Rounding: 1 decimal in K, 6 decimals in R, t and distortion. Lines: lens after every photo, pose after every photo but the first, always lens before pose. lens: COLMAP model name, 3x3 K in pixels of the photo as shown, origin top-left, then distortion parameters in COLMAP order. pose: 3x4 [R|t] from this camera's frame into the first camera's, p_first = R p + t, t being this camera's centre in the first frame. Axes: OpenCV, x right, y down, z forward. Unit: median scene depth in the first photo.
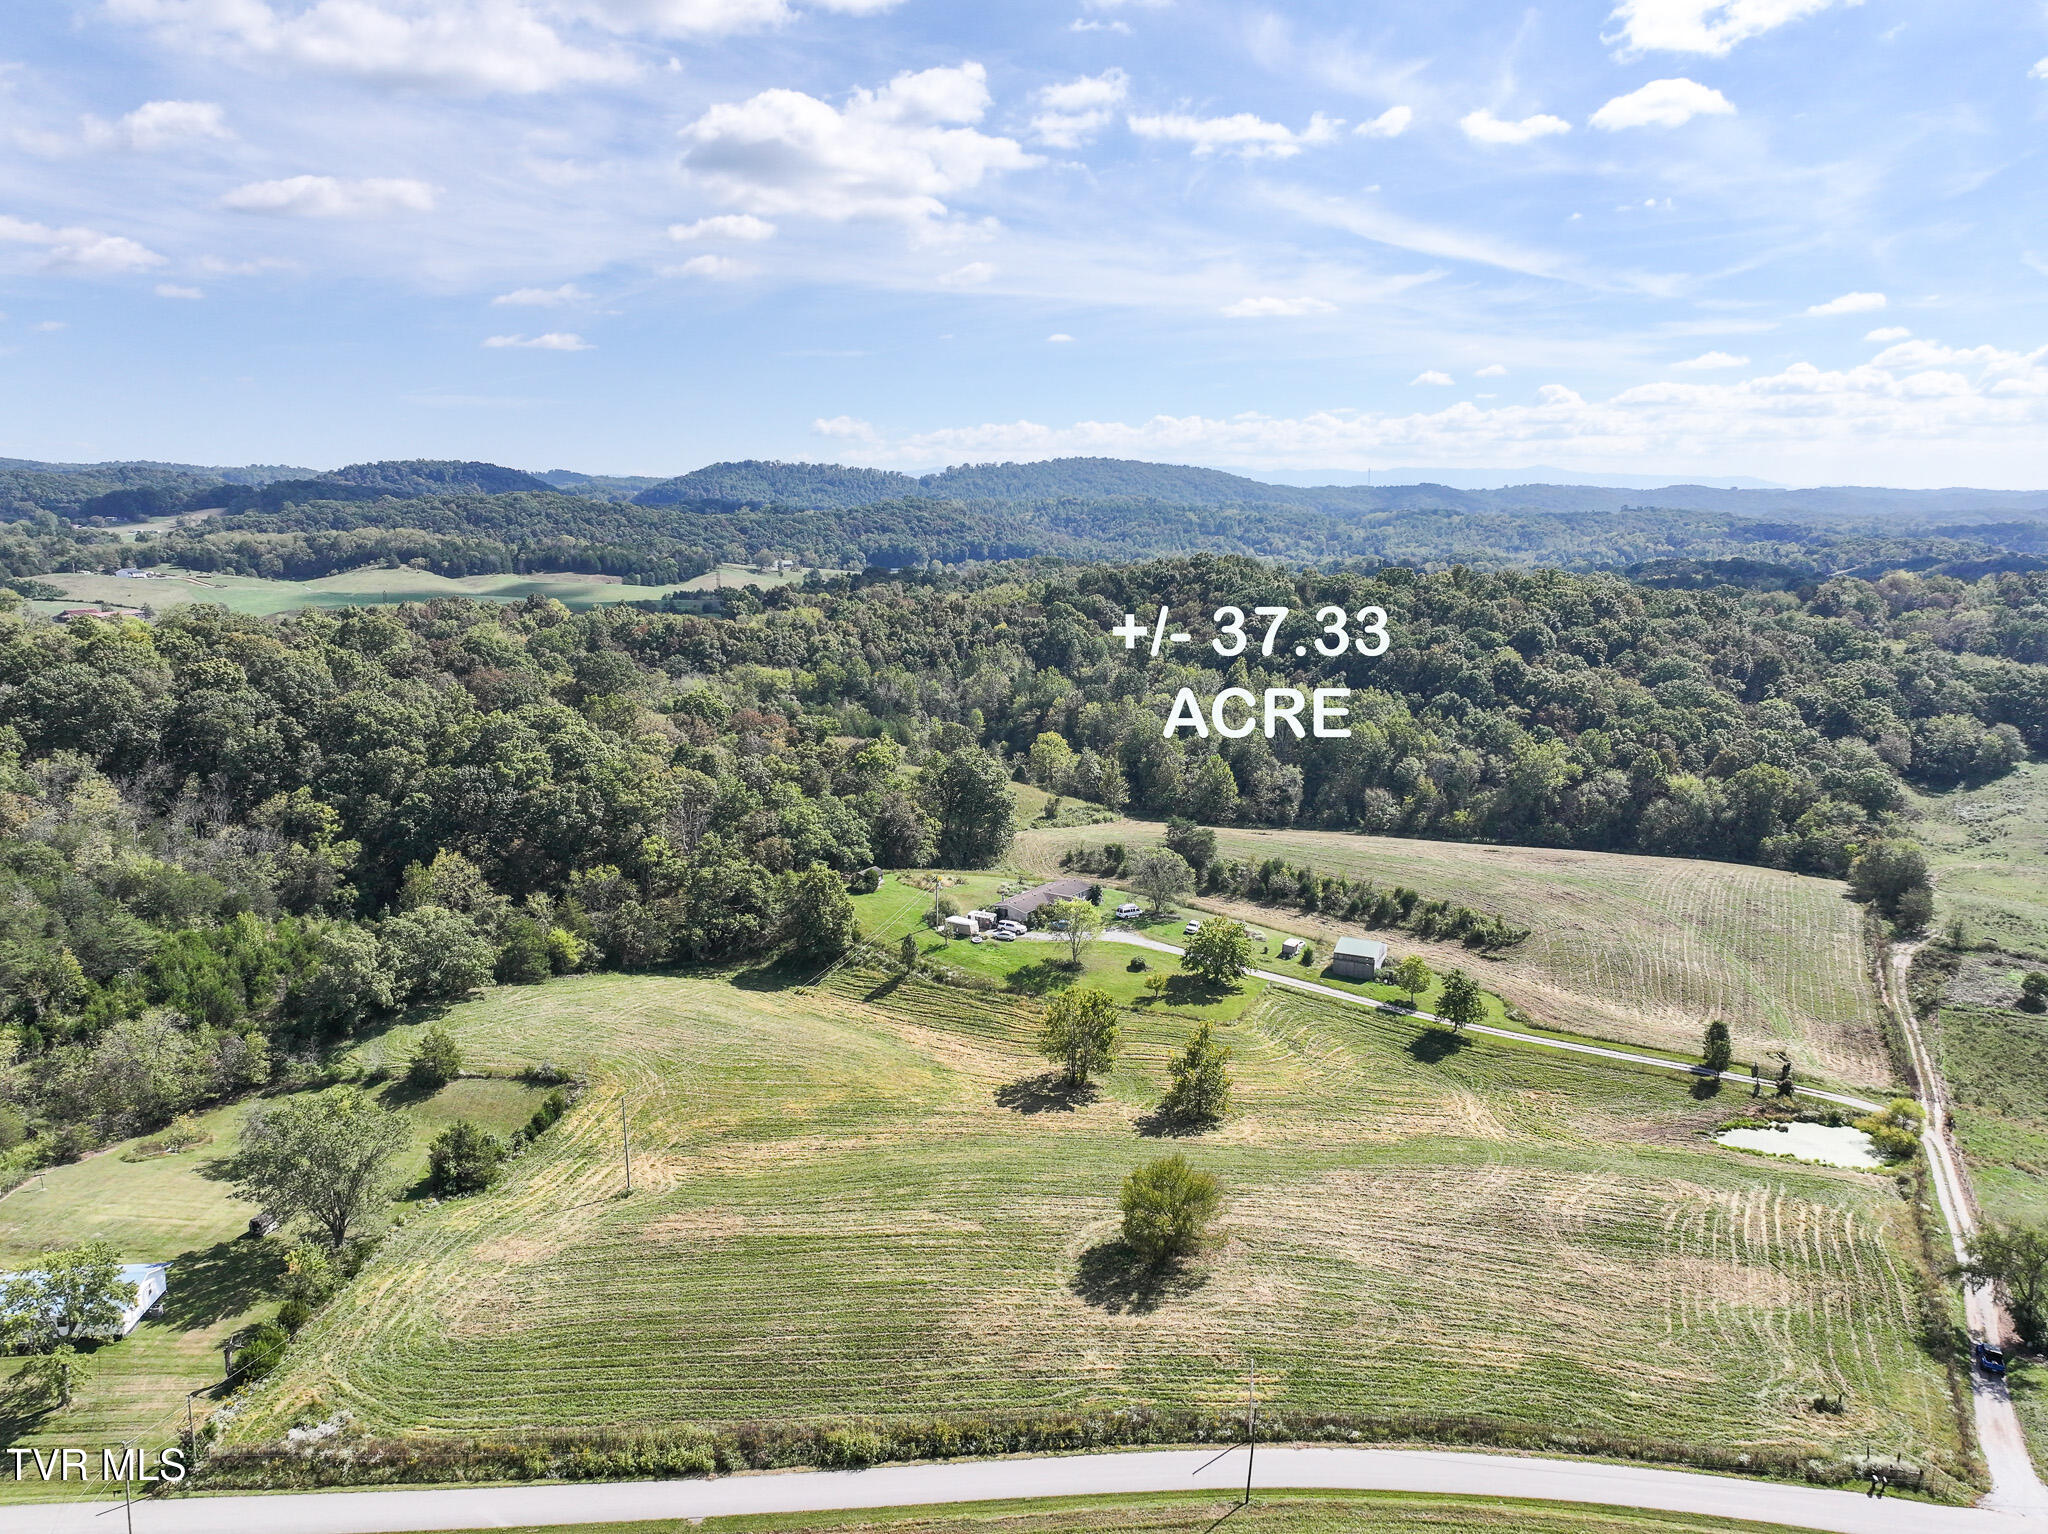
lens RADIAL K [[1446.5, 0, 1033.8], [0, 1446.5, 774.3], [0, 0, 1]] dist [-0.009166, 0.030967]
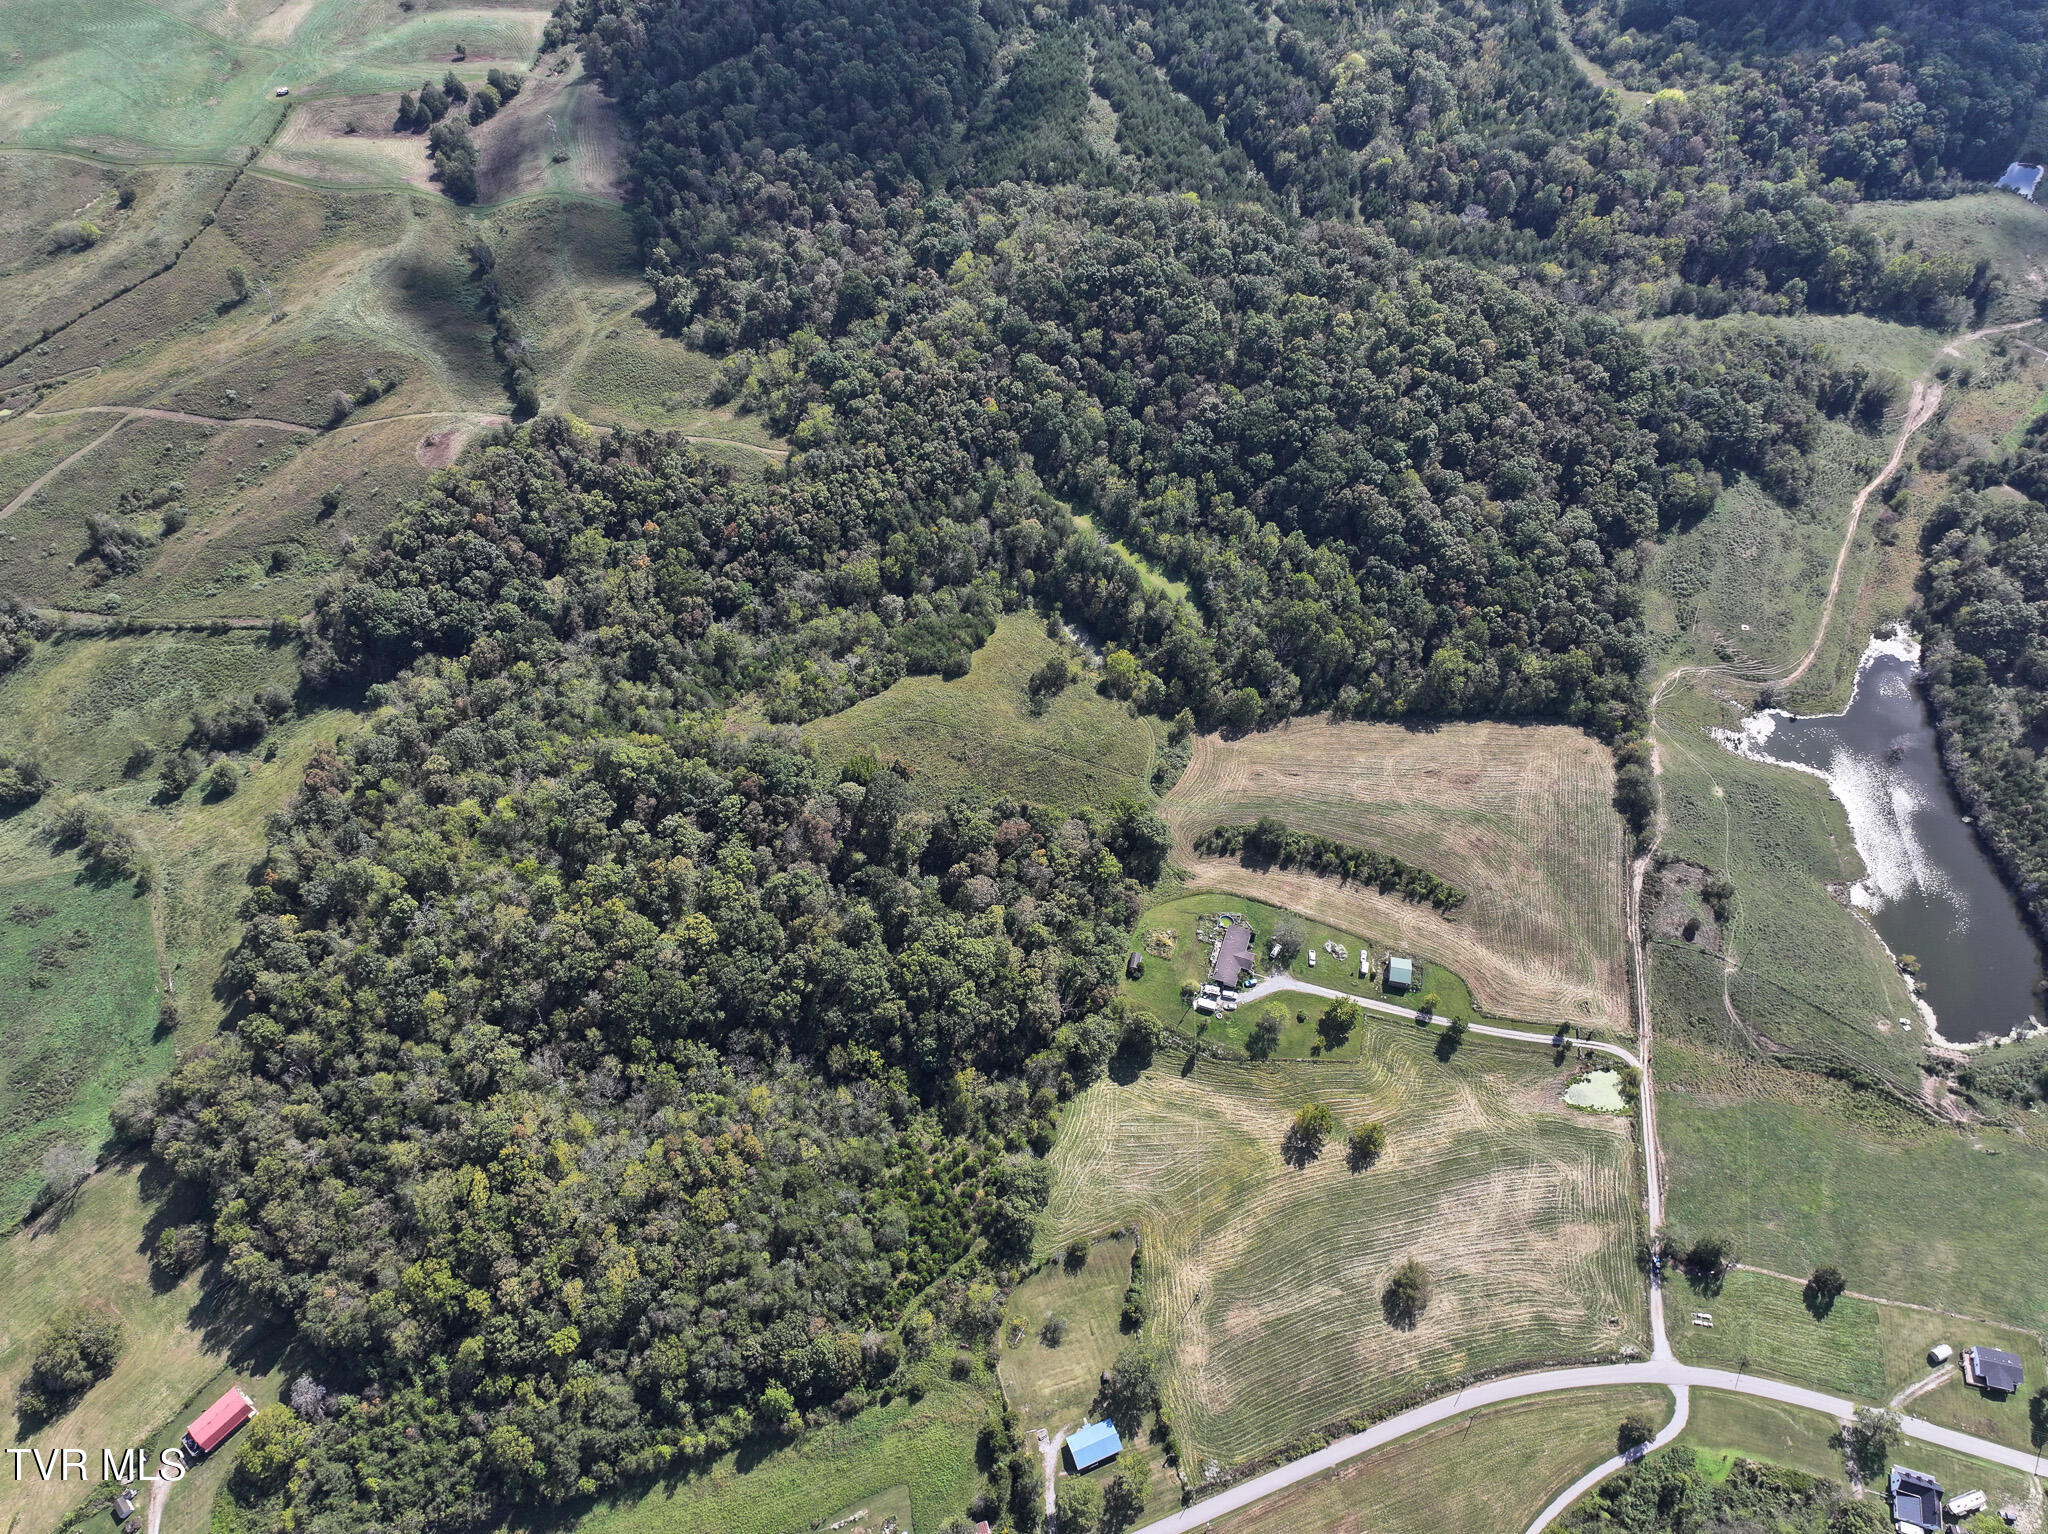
lens RADIAL K [[1446.5, 0, 1033.8], [0, 1446.5, 774.3], [0, 0, 1]] dist [-0.009166, 0.030967]
pose [[0.959633, -0.228017, 0.164659, -0.599643], [0.048431, 0.710664, 0.701862, -1.706105], [-0.277054, -0.665556, 0.693020, -0.071565]]
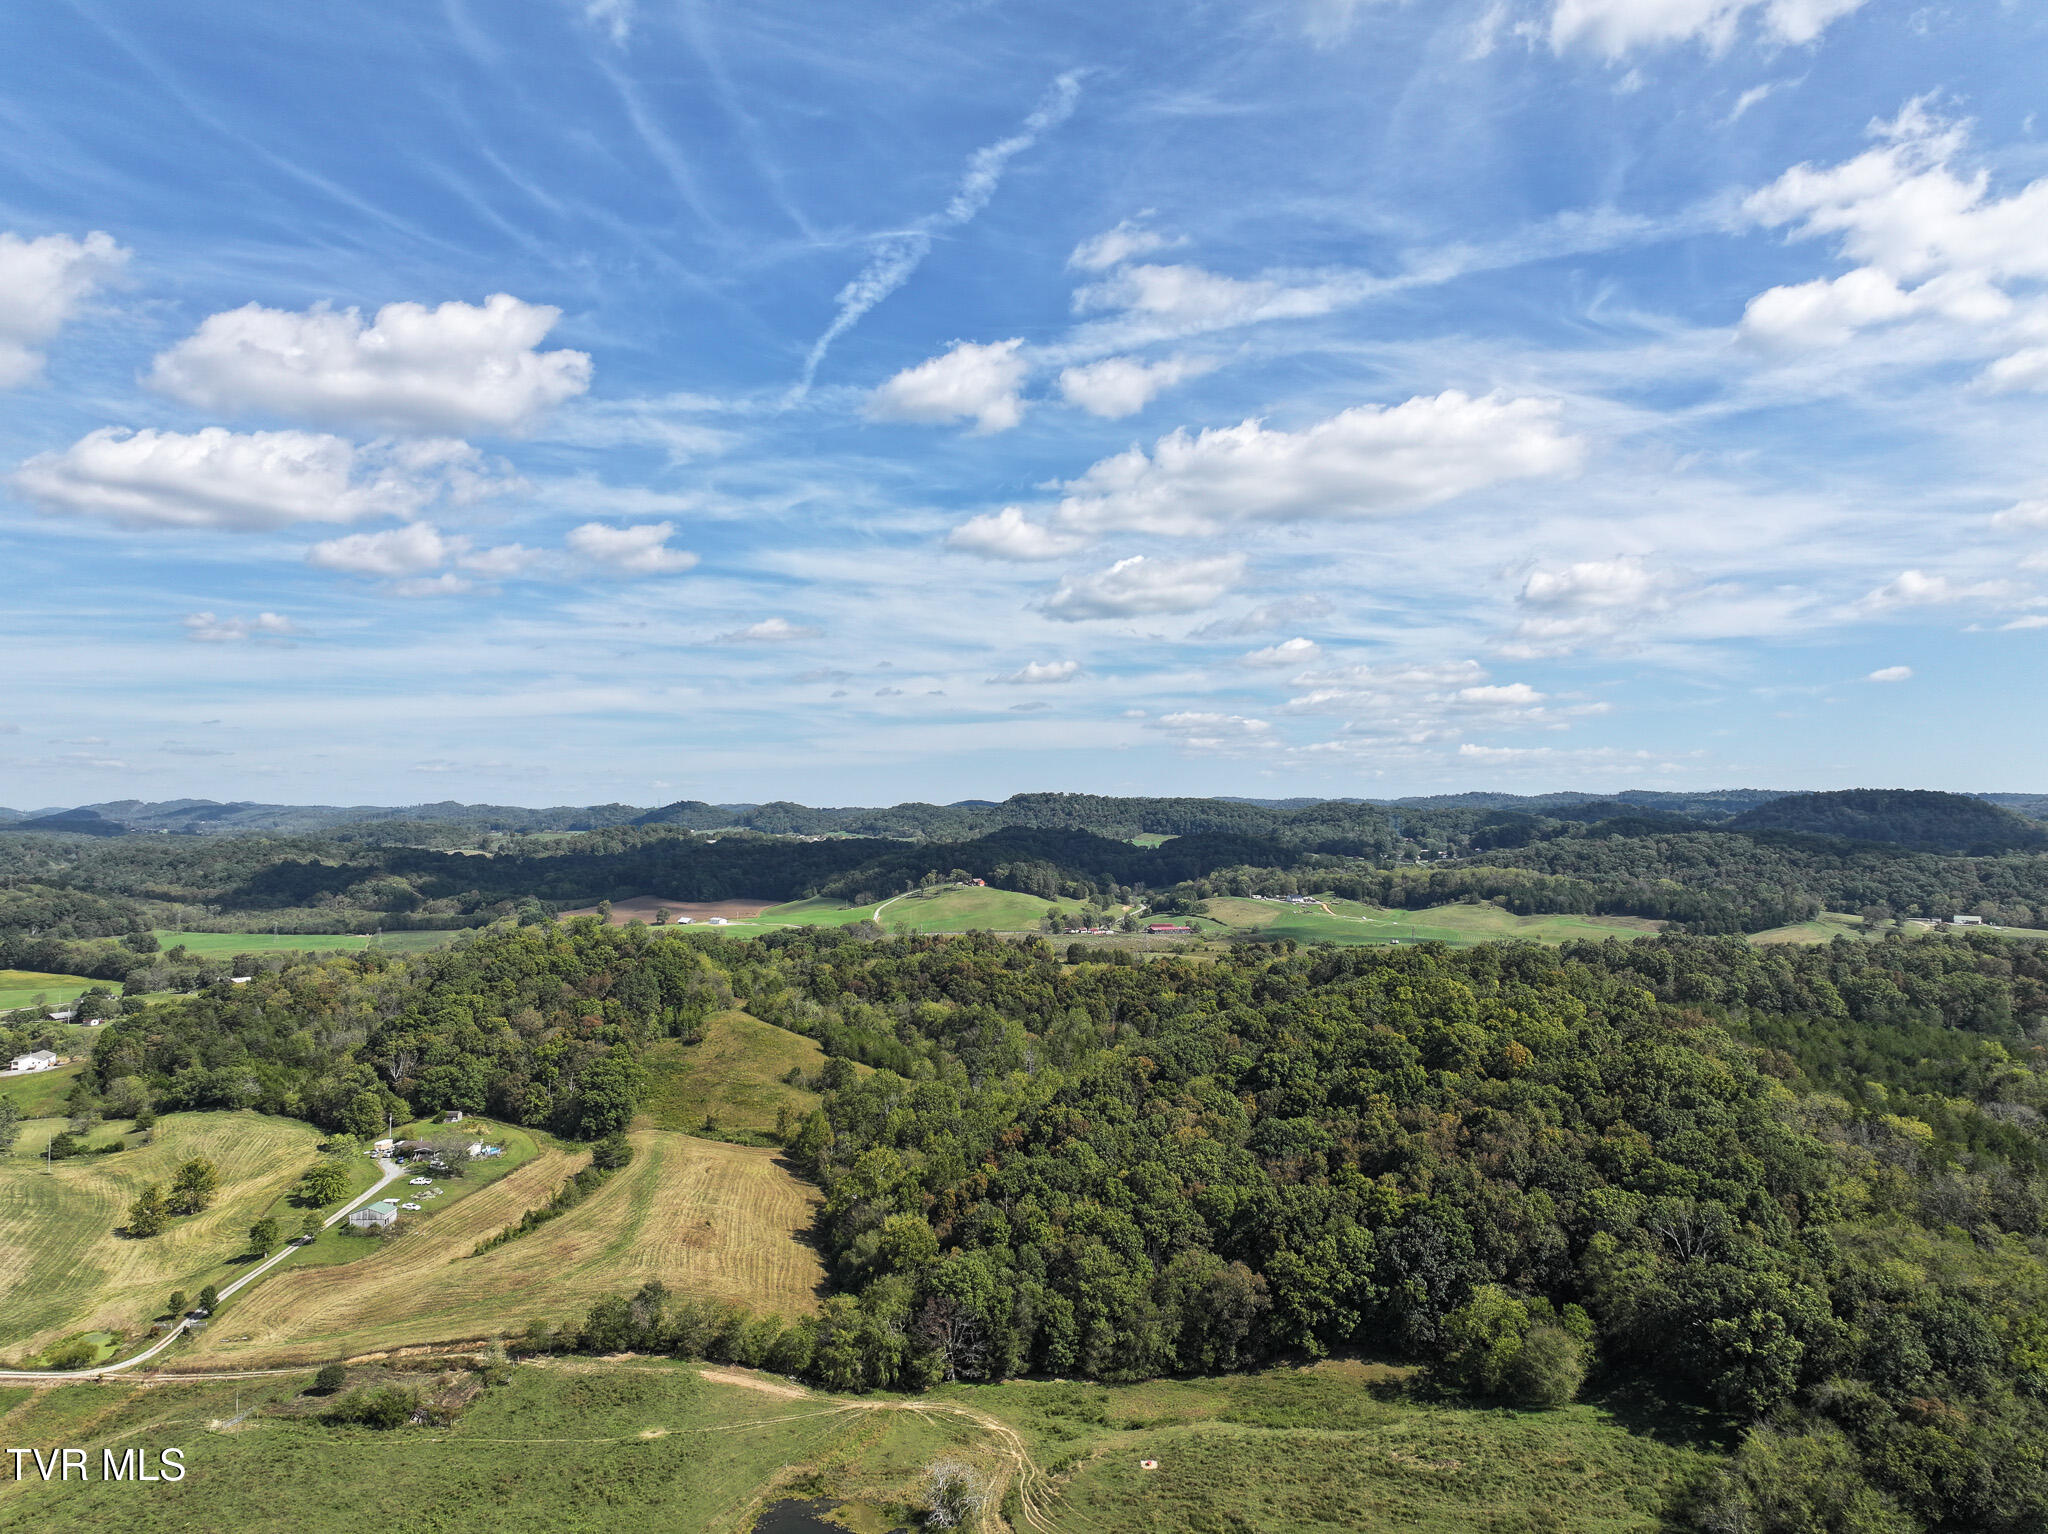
lens RADIAL K [[1439.5, 0, 1028.1], [0, 1439.5, 762.6], [0, 0, 1]] dist [-0.002588, 0.018985]
pose [[0.447434, -0.037087, -0.893548, 2.127548], [-0.163218, 0.978973, -0.122362, -0.293805], [0.879297, 0.200592, 0.431973, 0.979759]]
